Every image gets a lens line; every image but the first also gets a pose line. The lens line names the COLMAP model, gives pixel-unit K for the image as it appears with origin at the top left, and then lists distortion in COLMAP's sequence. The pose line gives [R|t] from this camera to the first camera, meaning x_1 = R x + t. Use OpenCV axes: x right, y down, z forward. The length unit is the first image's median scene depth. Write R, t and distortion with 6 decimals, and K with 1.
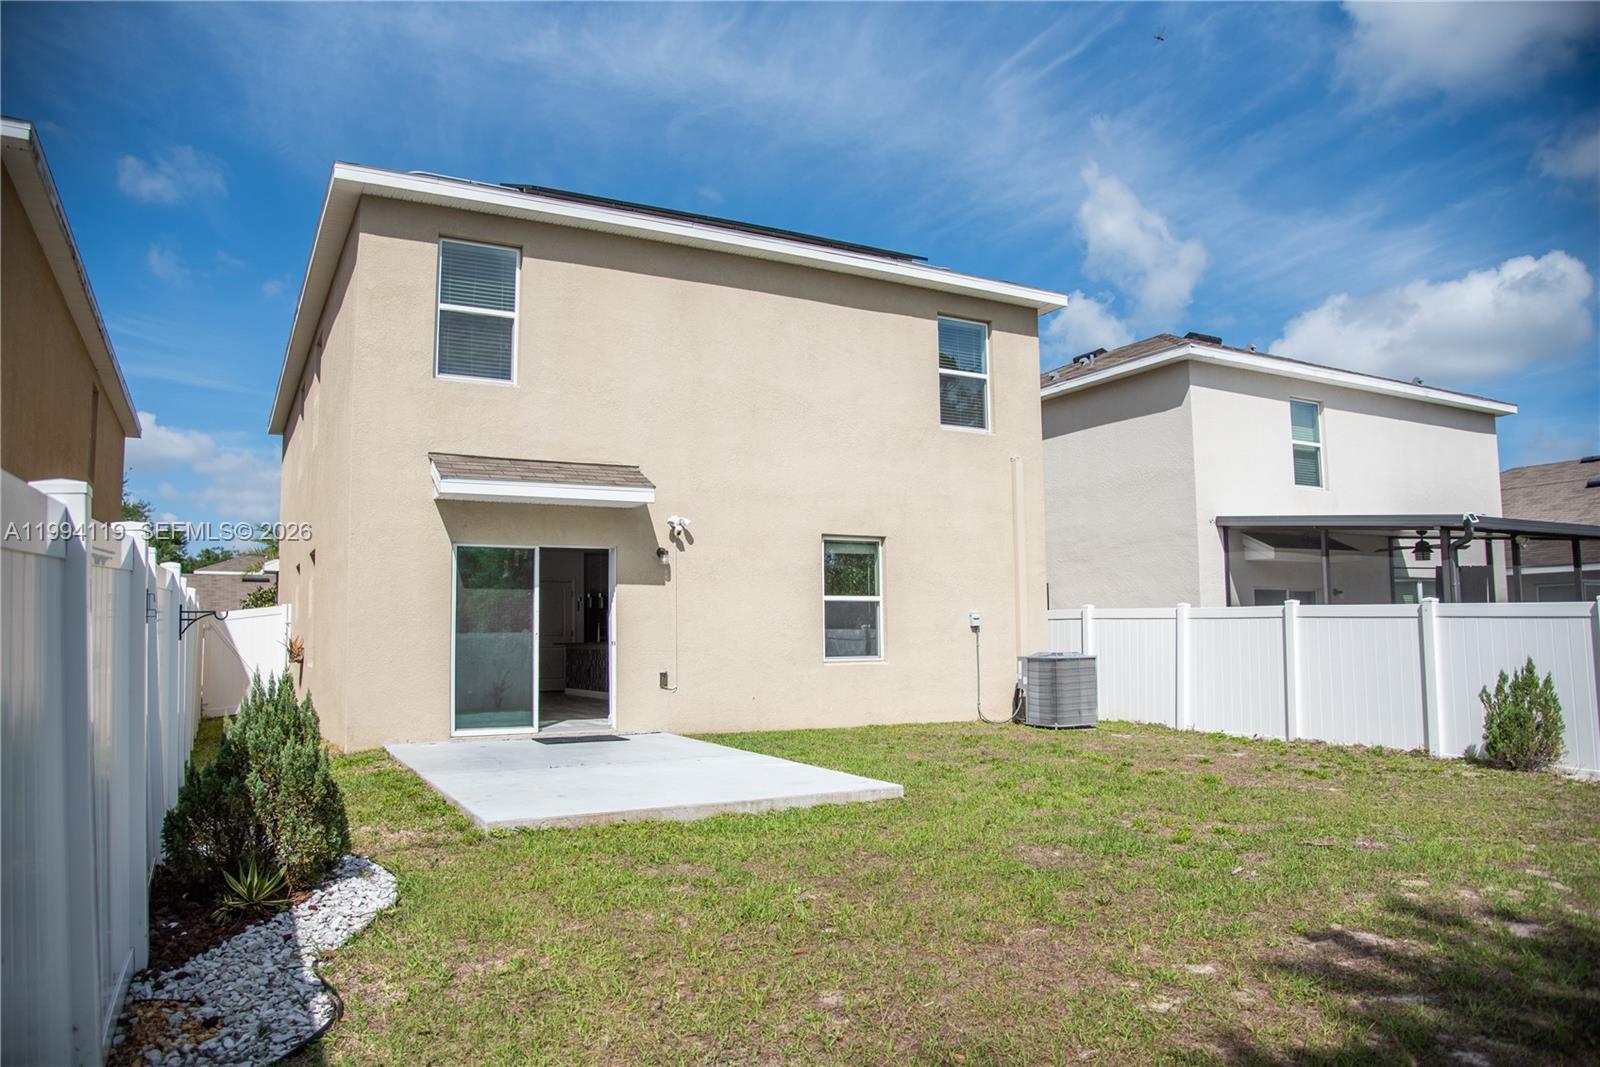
lens RADIAL K [[1096.6, 0, 790.0], [0, 1096.6, 541.1], [0, 0, 1]] dist [-0.111339, 0.055457]
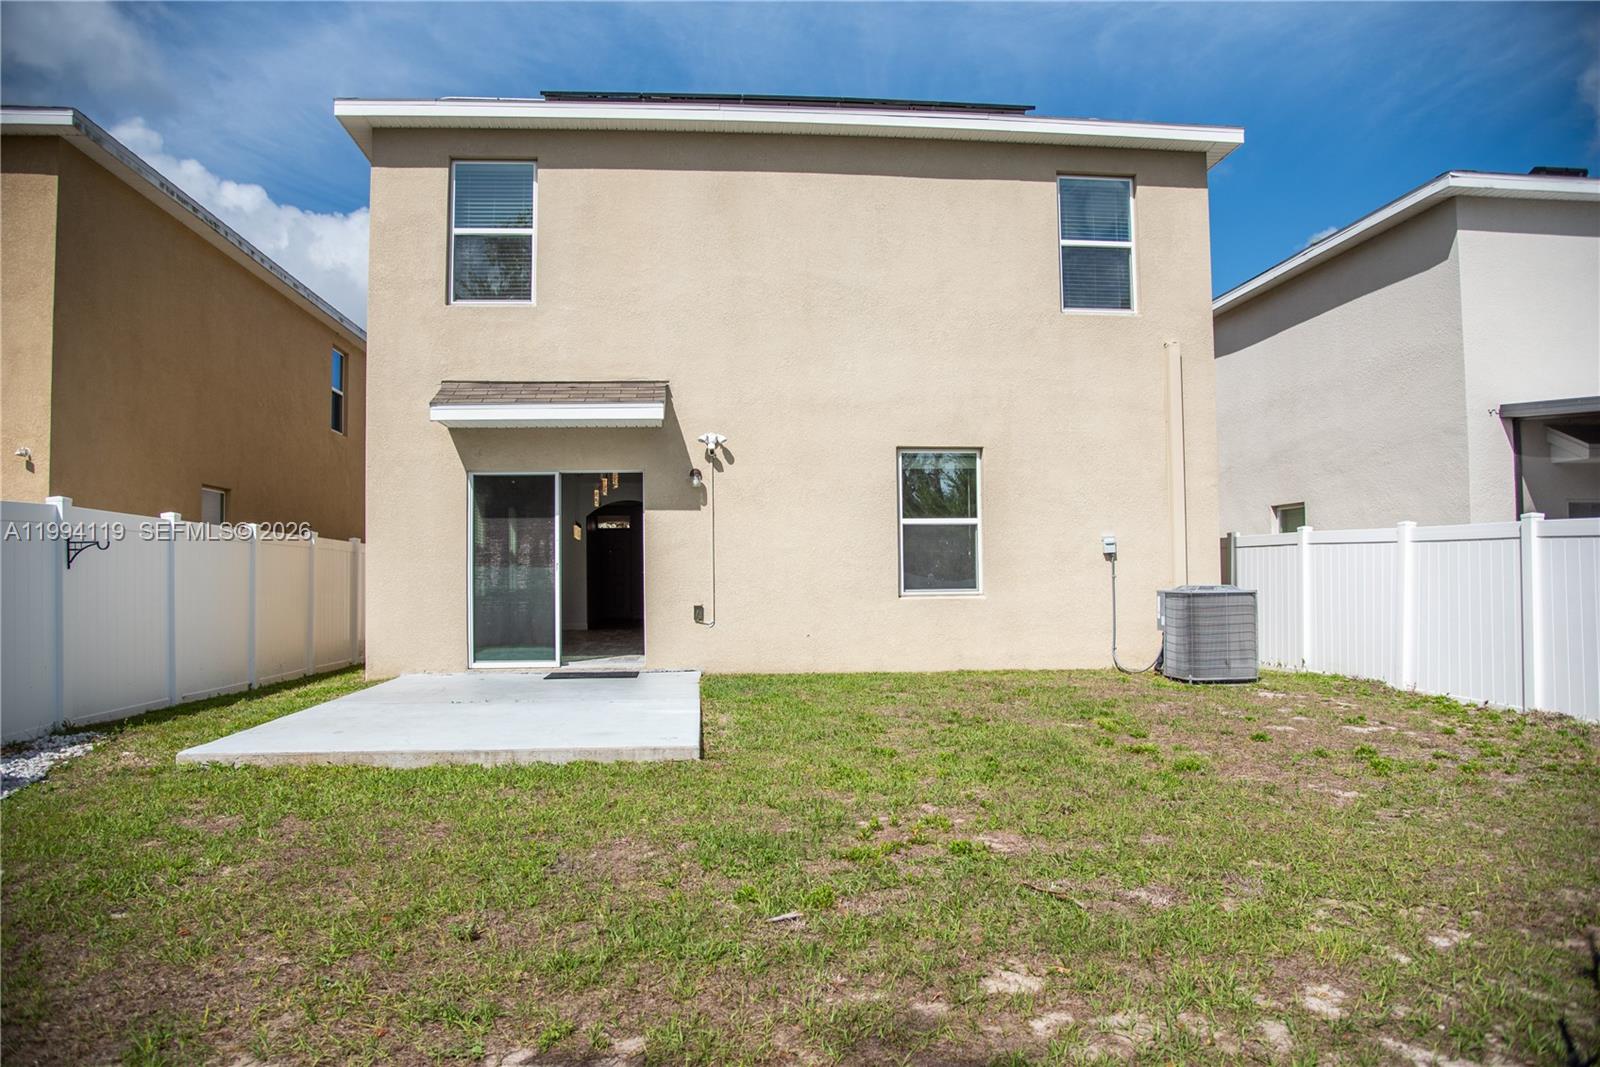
lens RADIAL K [[1096.6, 0, 795.5], [0, 1096.6, 539.1], [0, 0, 1]] dist [-0.111339, 0.055457]
pose [[0.920305, -0.013966, -0.390952, 0.293829], [0.035400, 0.998235, 0.047673, 0.022283], [0.389596, -0.057713, 0.919176, 0.179703]]
